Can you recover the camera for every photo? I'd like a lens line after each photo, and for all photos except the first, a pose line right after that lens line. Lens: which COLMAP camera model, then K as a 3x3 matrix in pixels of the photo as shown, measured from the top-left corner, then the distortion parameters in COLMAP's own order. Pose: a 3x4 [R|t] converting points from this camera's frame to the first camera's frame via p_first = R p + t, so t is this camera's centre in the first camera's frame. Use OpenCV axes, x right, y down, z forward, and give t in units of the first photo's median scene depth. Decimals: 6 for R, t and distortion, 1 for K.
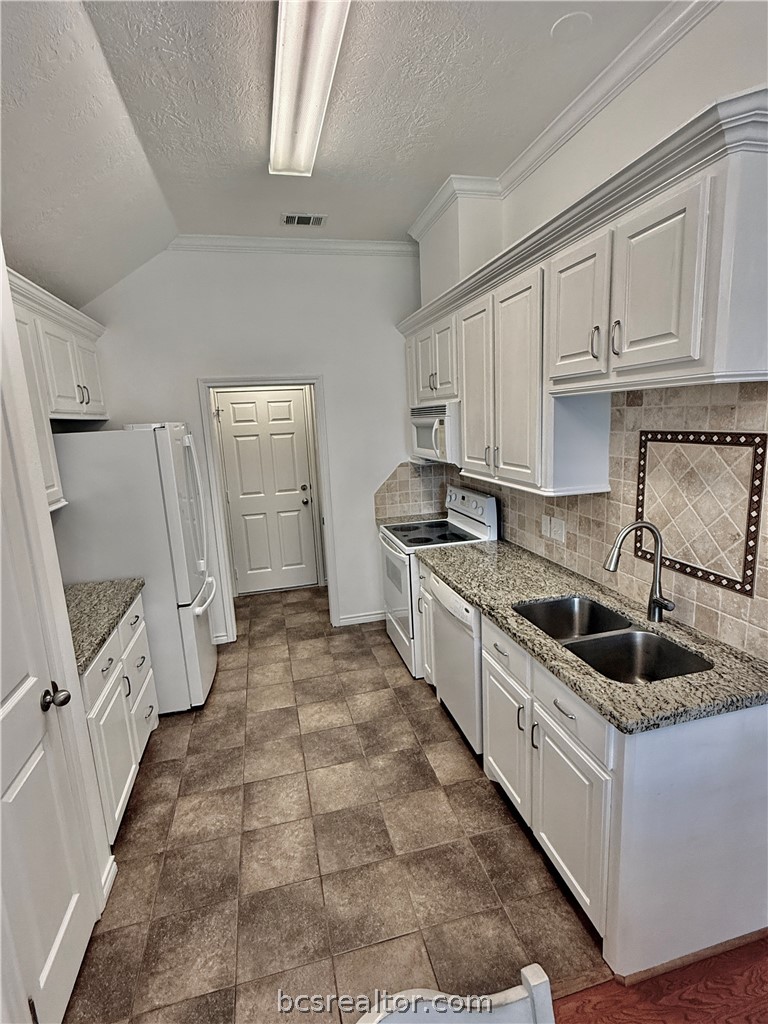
lens RADIAL K [[502.0, 0, 382.5], [0, 502.0, 514.5], [0, 0, 1]] dist [0.003348, -0.000905]
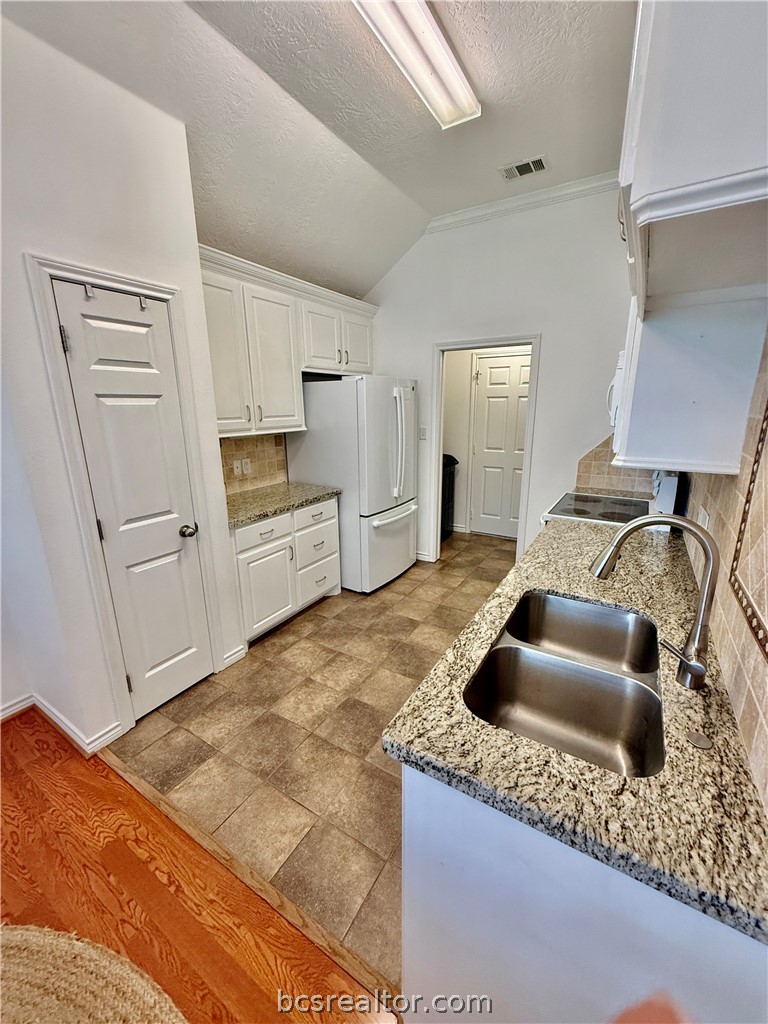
lens RADIAL K [[408.6, 0, 379.5], [0, 408.6, 510.2], [0, 0, 1]] dist [0.000596, 0.000816]
pose [[0.698540, 0.220824, -0.680646, 0.407692], [-0.161228, 0.975304, 0.150953, -0.006701], [0.697171, 0.004293, 0.716892, 0.270597]]
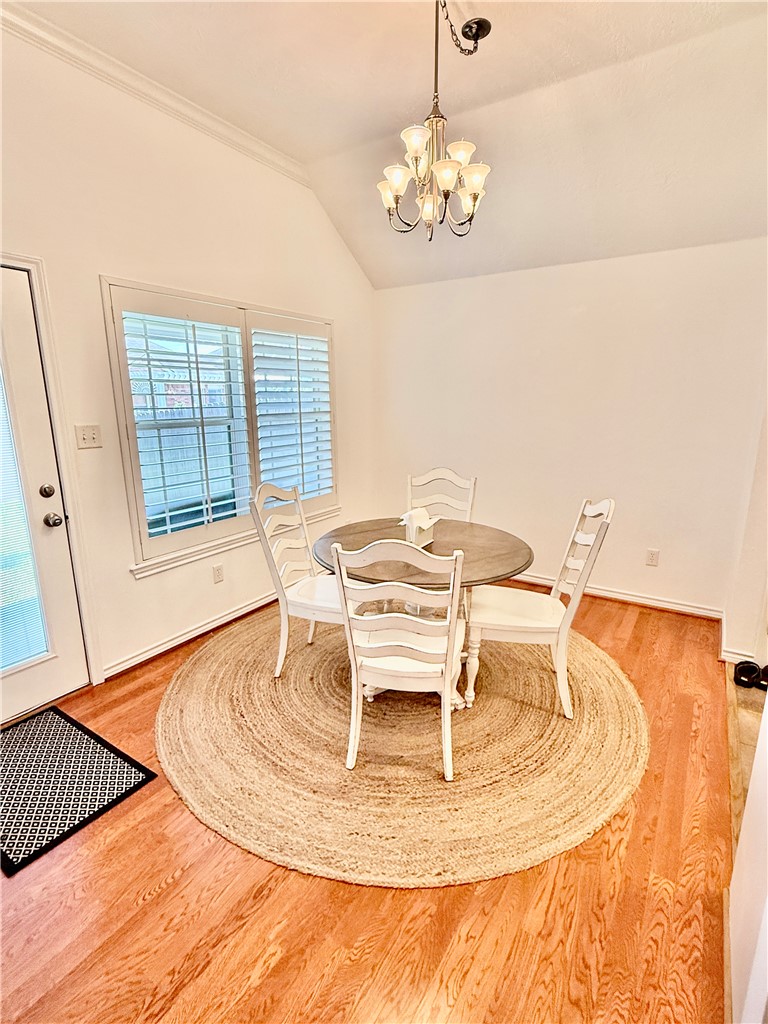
lens RADIAL K [[502.0, 0, 383.6], [0, 502.0, 511.2], [0, 0, 1]] dist [0.003348, -0.000905]
pose [[-0.726133, 0.213556, -0.653548, 0.855356], [-0.085133, 0.915299, 0.393675, -0.076519], [0.682263, 0.341499, -0.646448, 0.522298]]
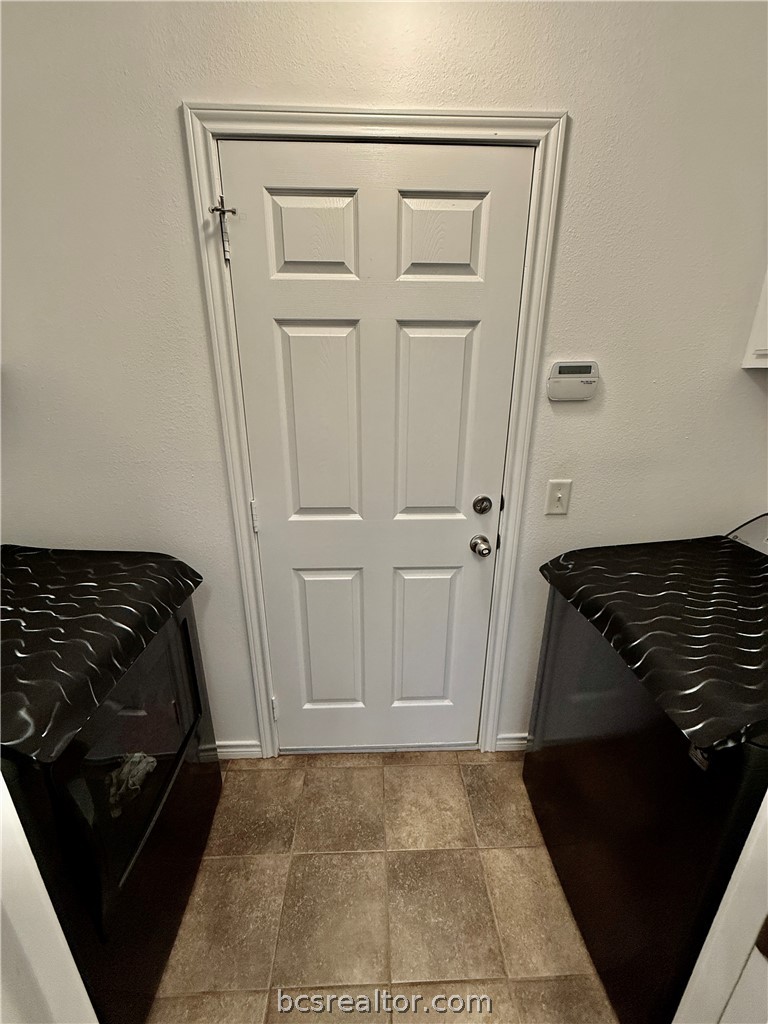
lens RADIAL K [[408.6, 0, 383.7], [0, 408.6, 508.8], [0, 0, 1]] dist [0.000596, 0.000816]
pose [[0.977533, 0.116597, -0.175598, -0.322458], [-0.091307, 0.985091, 0.145804, -0.157816], [0.189980, -0.126495, 0.973605, 1.364258]]
